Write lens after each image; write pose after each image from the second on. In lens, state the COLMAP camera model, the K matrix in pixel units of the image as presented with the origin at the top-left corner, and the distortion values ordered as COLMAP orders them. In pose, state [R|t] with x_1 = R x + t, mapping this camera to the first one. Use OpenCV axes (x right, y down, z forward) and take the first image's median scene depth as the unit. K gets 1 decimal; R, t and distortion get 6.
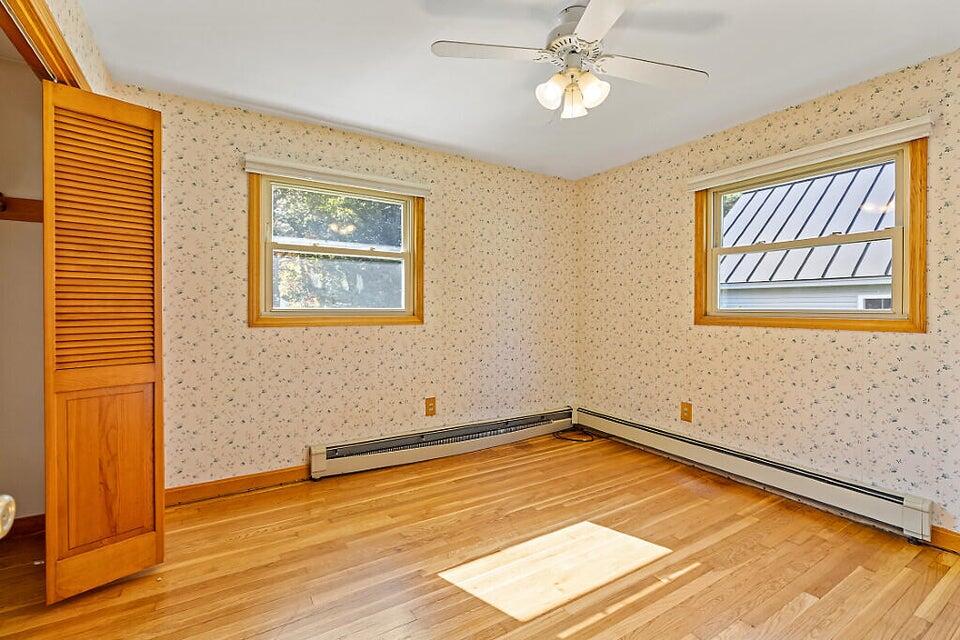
lens RADIAL K [[429.3, 0, 480.0], [0, 429.3, 320.0], [0, 0, 1]] dist [0.001380, -0.000614]
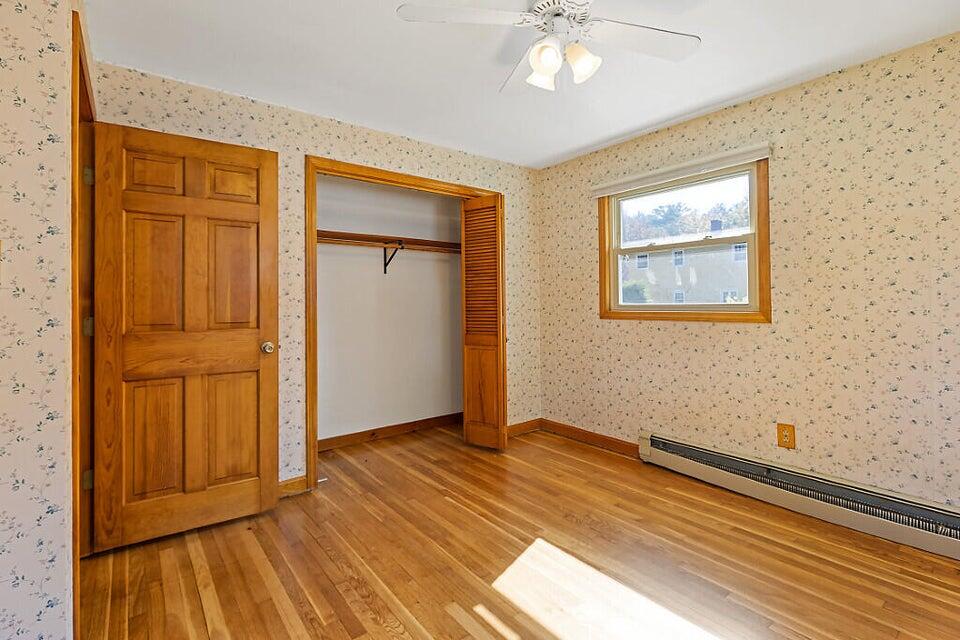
lens RADIAL K [[451.7, 0, 480.3], [0, 451.7, 313.3], [0, 0, 1]] dist [0.000613, -0.000229]
pose [[0.107894, 0.018109, -0.993997, 0.698817], [-0.018575, 0.999696, 0.016197, -0.013200], [0.993989, 0.016716, 0.108198, 0.459992]]
